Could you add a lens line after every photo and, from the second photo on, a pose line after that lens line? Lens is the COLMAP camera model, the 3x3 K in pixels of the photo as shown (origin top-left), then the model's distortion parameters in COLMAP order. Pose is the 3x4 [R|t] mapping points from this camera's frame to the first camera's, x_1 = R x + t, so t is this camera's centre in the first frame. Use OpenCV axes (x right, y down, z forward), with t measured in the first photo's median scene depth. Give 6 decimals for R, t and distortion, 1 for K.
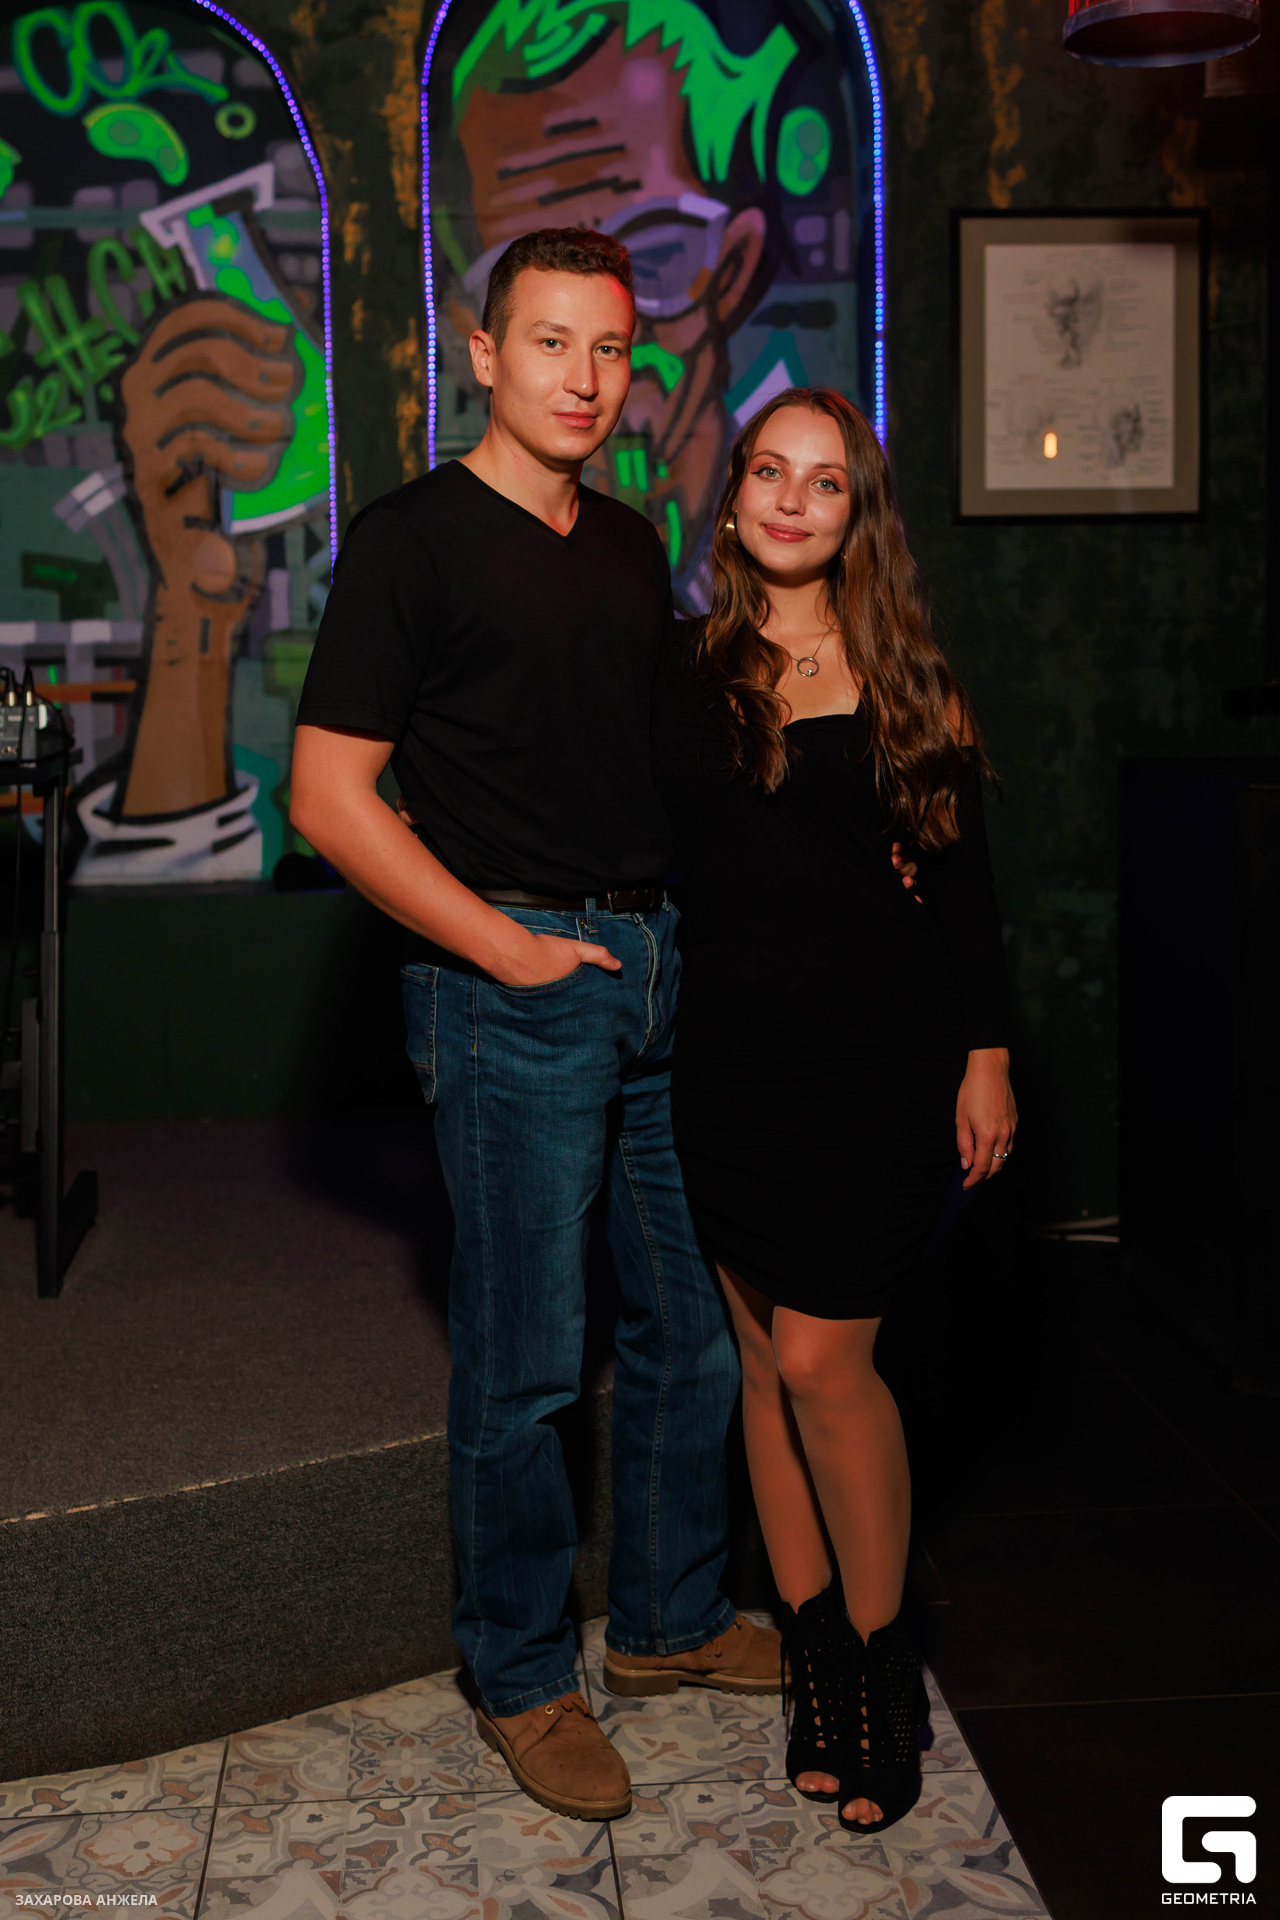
lens RADIAL K [[2529.2, 0, 702.3], [0, 2529.2, 951.8], [0, 0, 1]] dist [-0.029237, 0.000000]
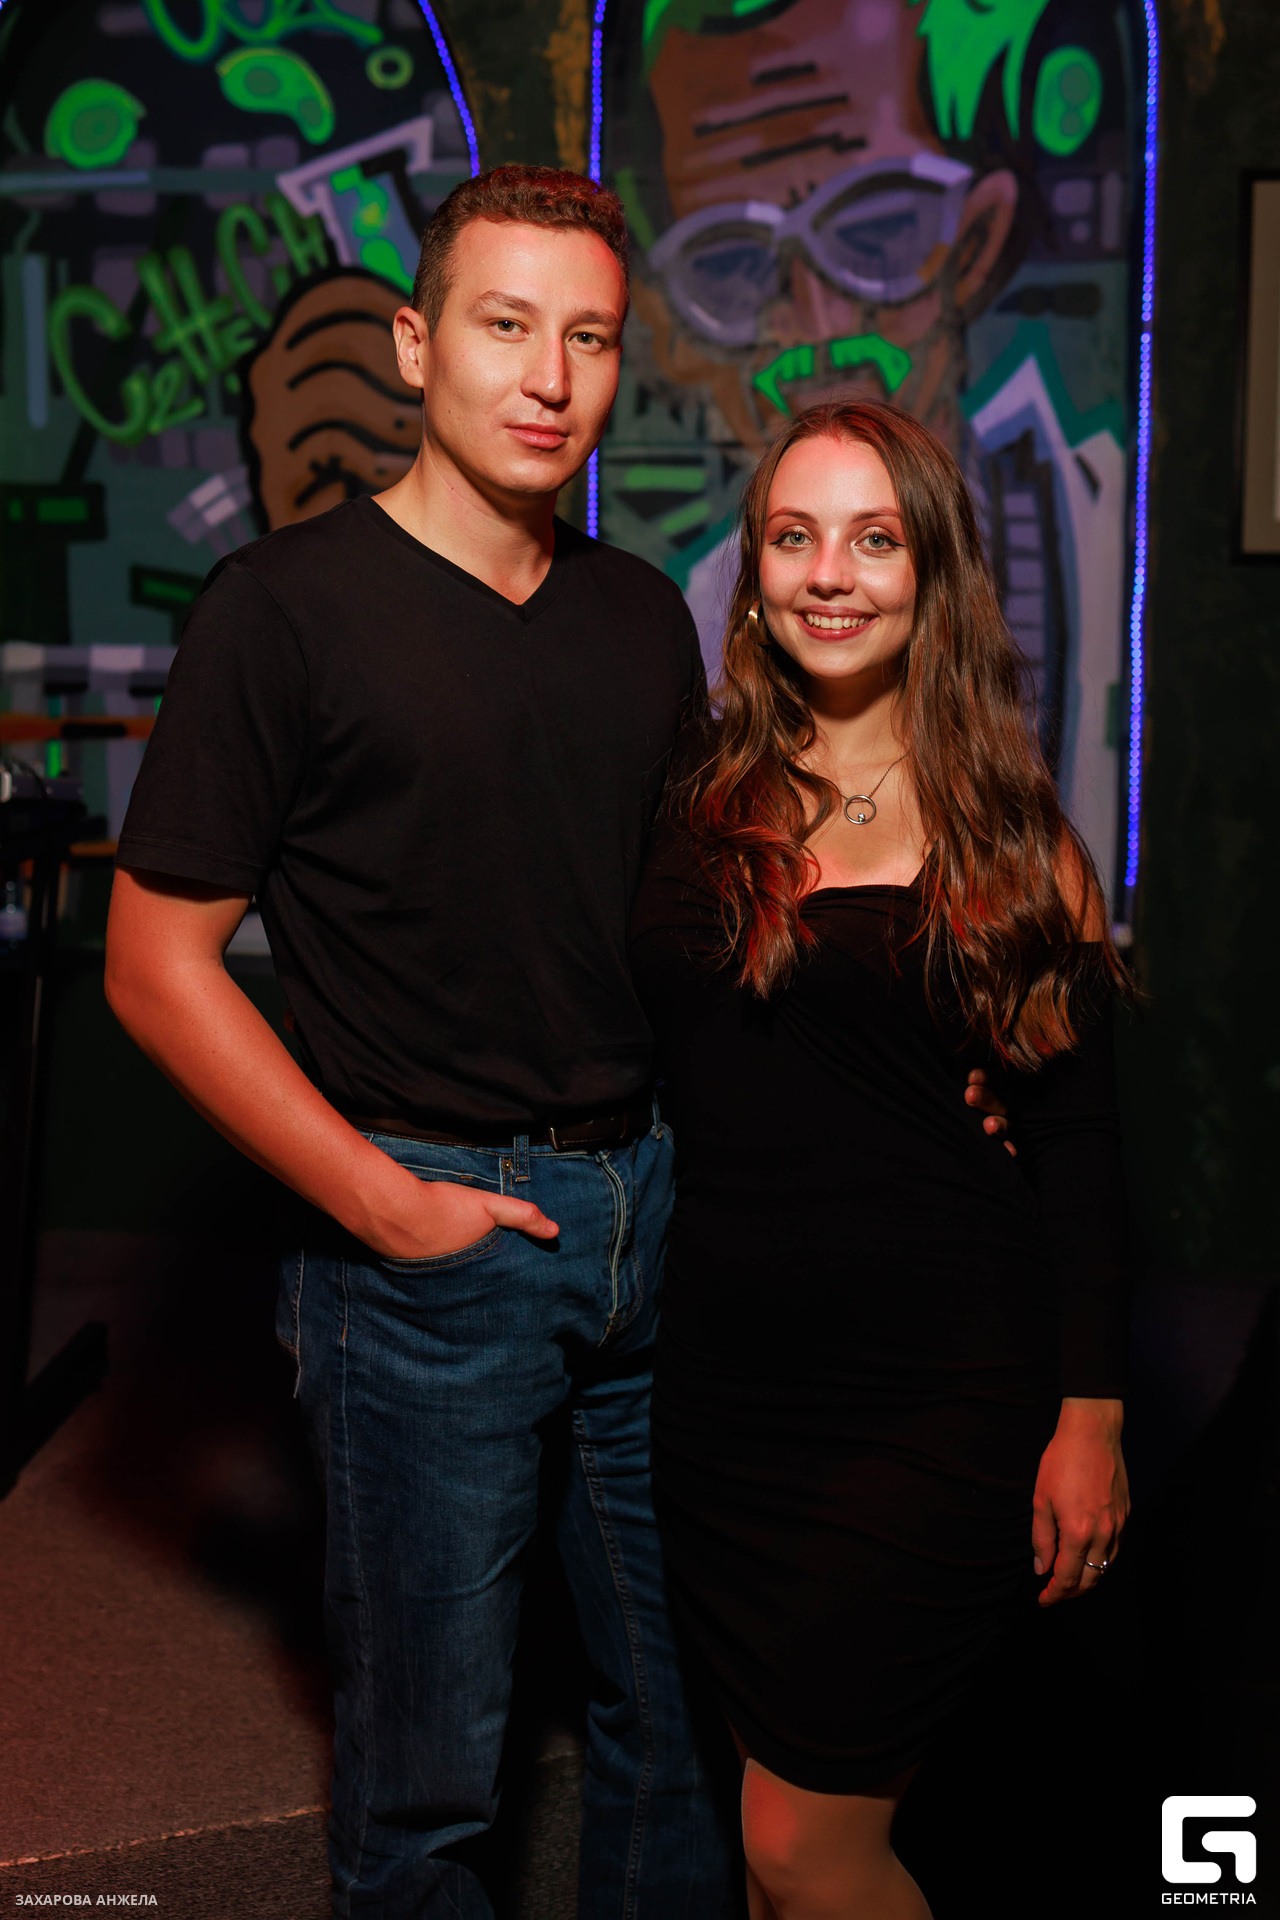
lens RADIAL K [[2529.2, 0, 662.3], [0, 2529.2, 900.0], [0, 0, 1]] dist [-0.029237, 0.000000]
pose [[0.985312, 0.046653, -0.164269, 0.058210], [-0.049373, 0.998702, -0.012510, -0.042867], [0.163472, 0.020436, 0.986336, 0.180733]]
